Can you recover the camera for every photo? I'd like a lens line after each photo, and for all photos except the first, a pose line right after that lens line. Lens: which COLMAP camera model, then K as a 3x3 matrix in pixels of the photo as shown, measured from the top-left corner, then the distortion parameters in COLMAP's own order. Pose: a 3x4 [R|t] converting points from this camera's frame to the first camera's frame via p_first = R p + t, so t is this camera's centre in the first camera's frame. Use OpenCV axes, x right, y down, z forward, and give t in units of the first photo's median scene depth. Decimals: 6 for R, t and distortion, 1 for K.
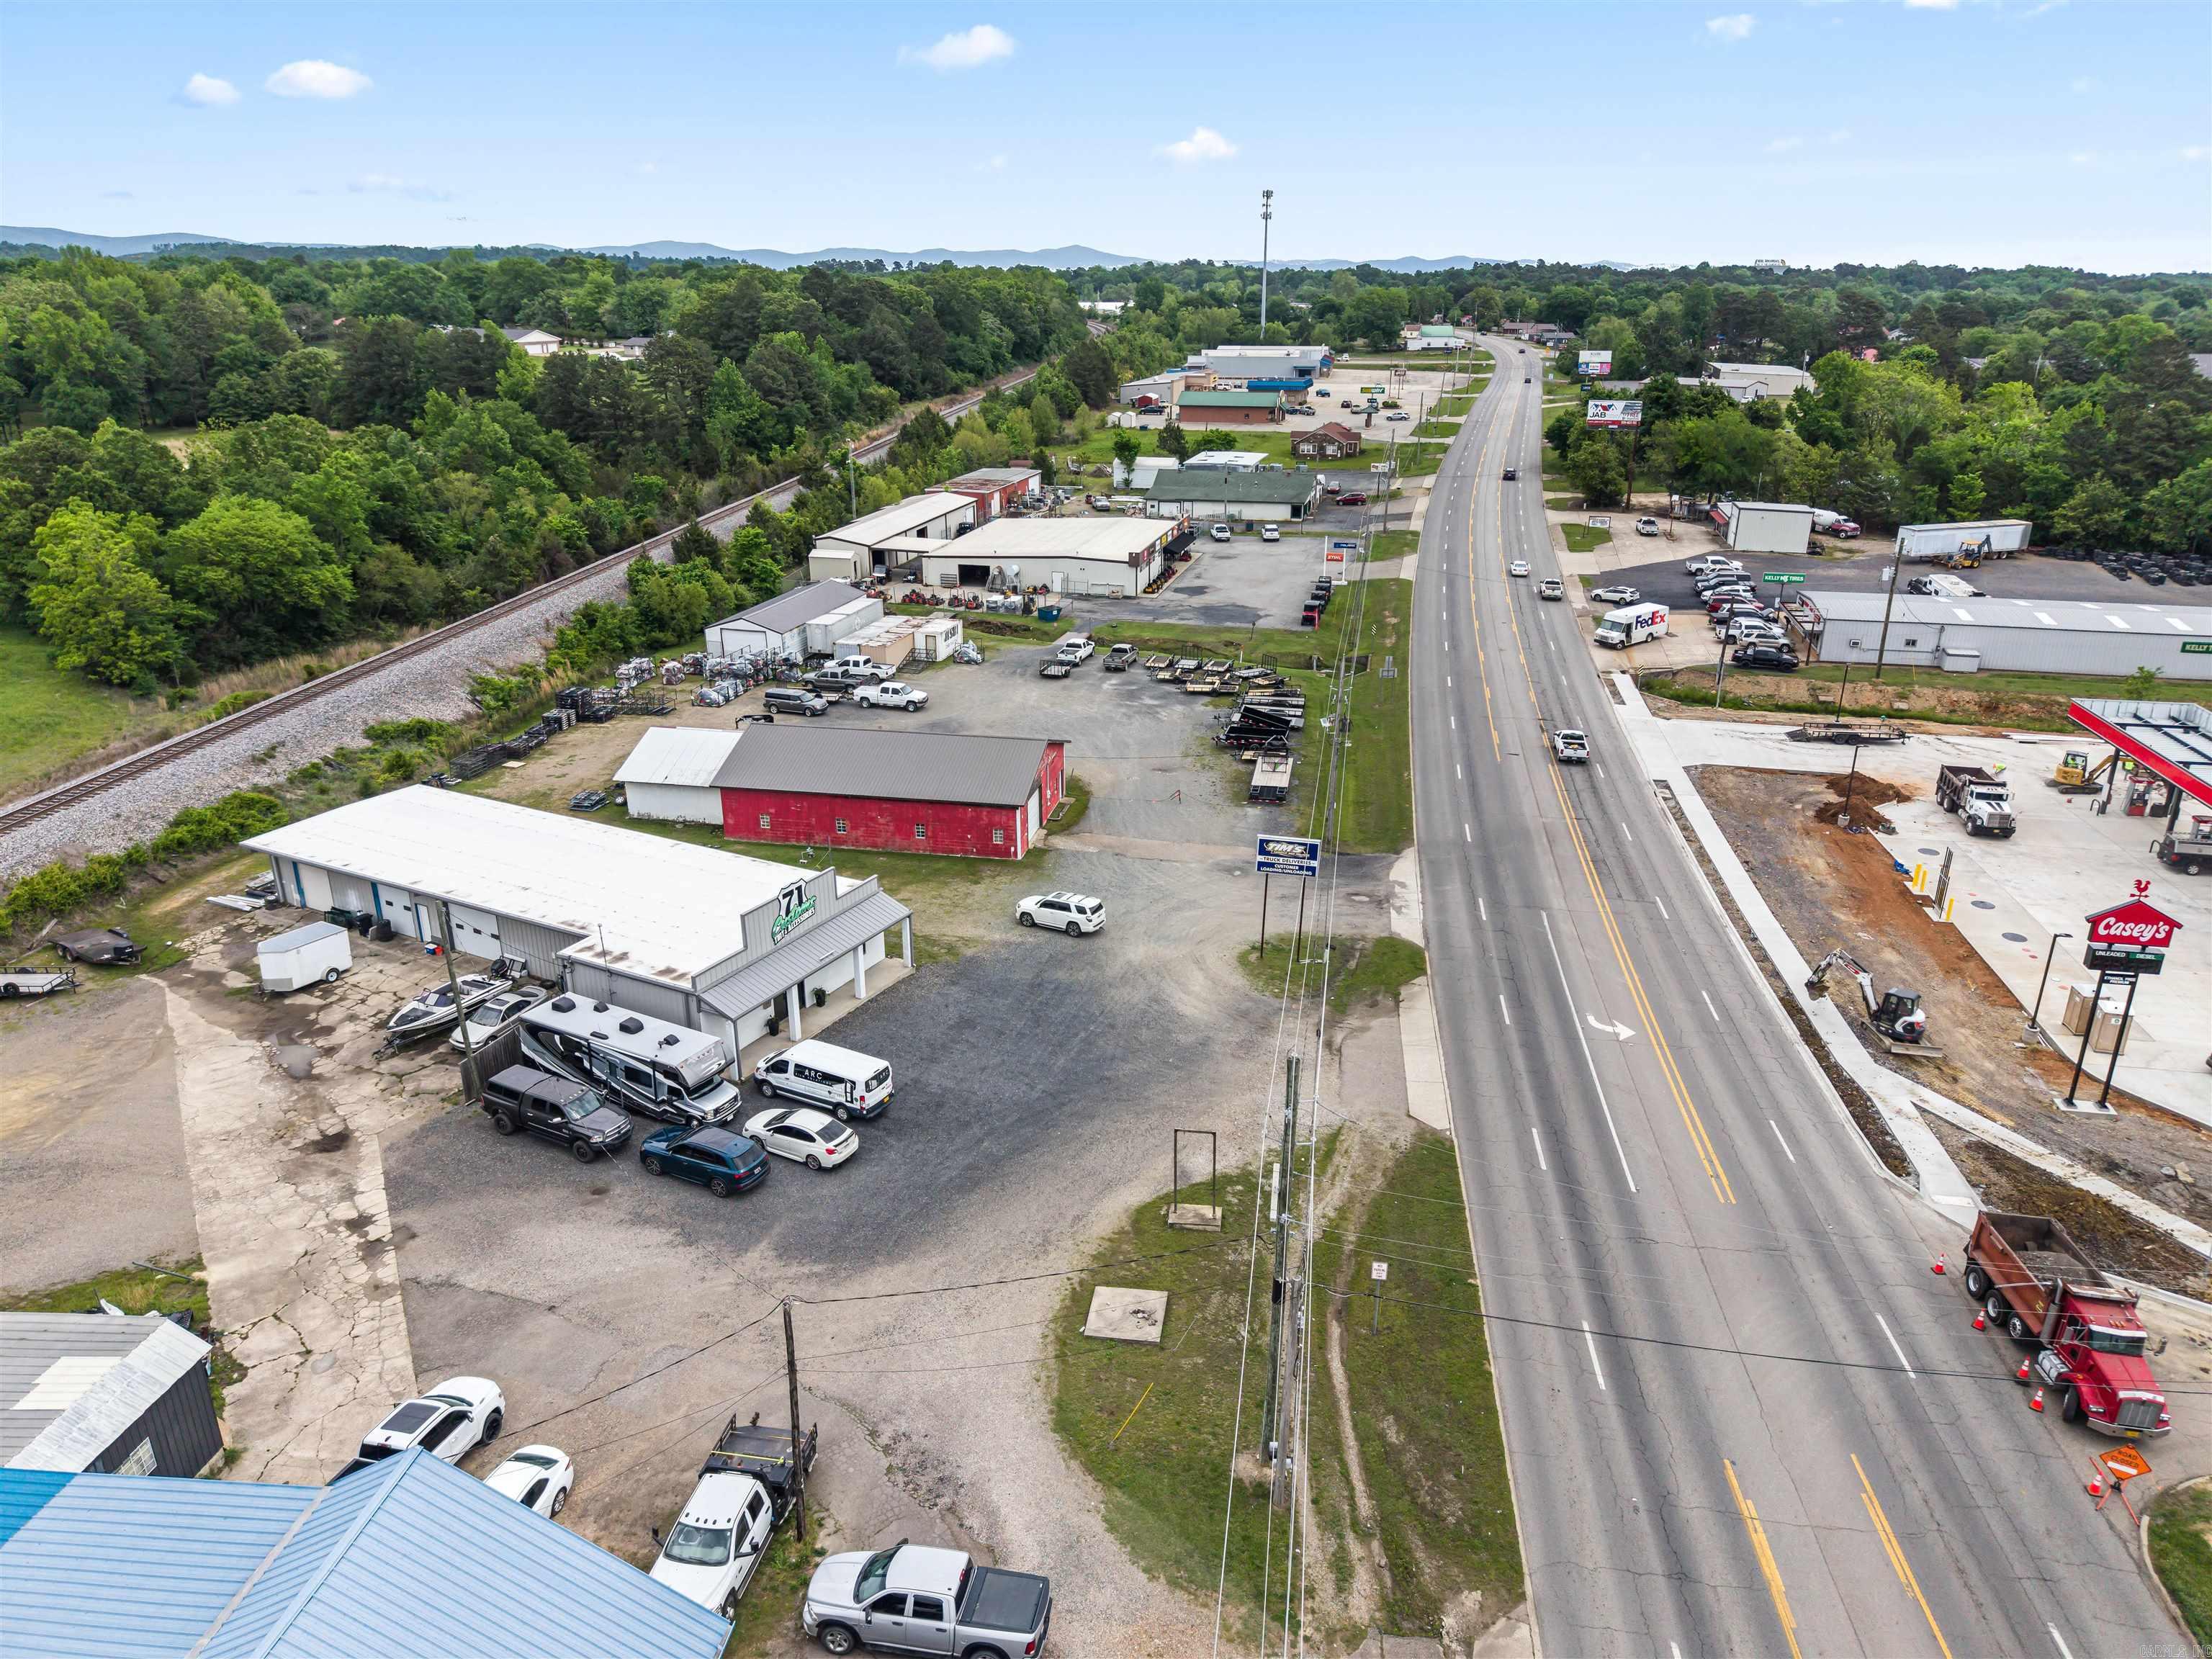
lens RADIAL K [[1465.8, 0, 1114.7], [0, 1465.8, 832.8], [0, 0, 1]] dist [0.054691, -0.071720]
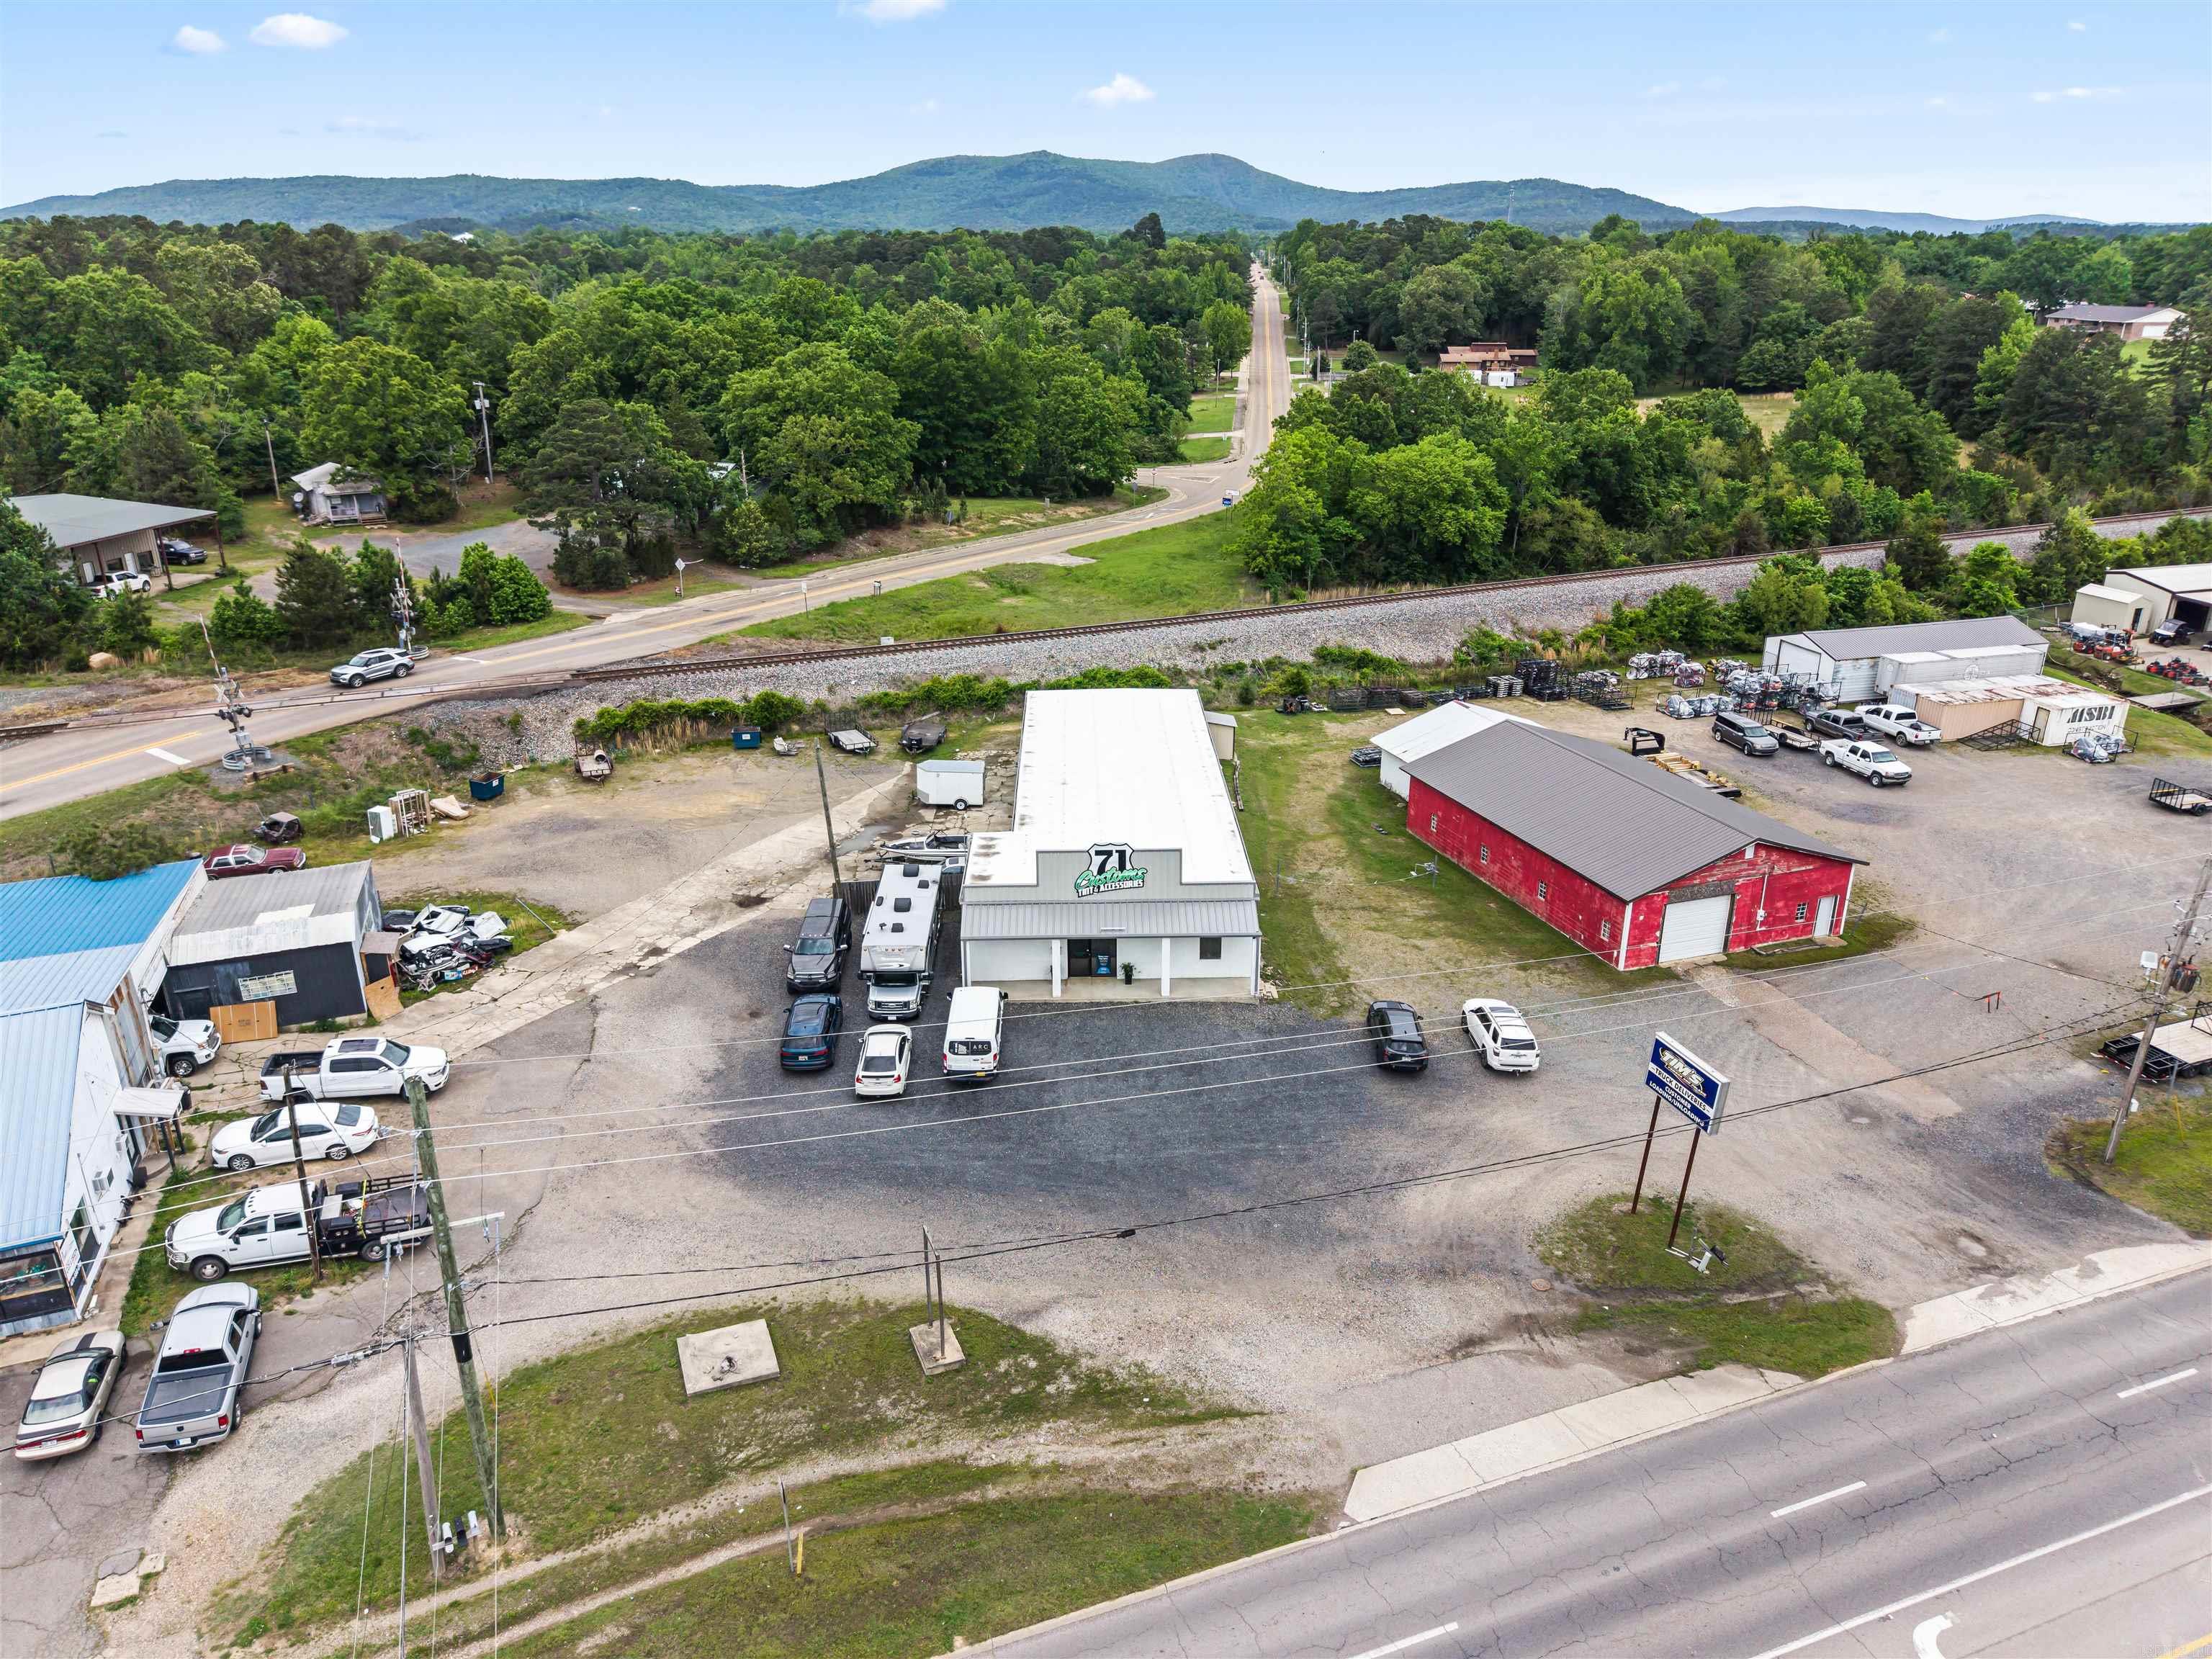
lens RADIAL K [[1469.8, 0, 1106.0], [0, 1469.8, 829.5], [0, 0, 1]] dist [0.113096, -0.209676]
pose [[0.493643, 0.309717, -0.812645, 0.272718], [-0.304731, 0.936793, 0.171923, -0.067990], [0.814528, 0.162770, 0.556822, 0.239151]]
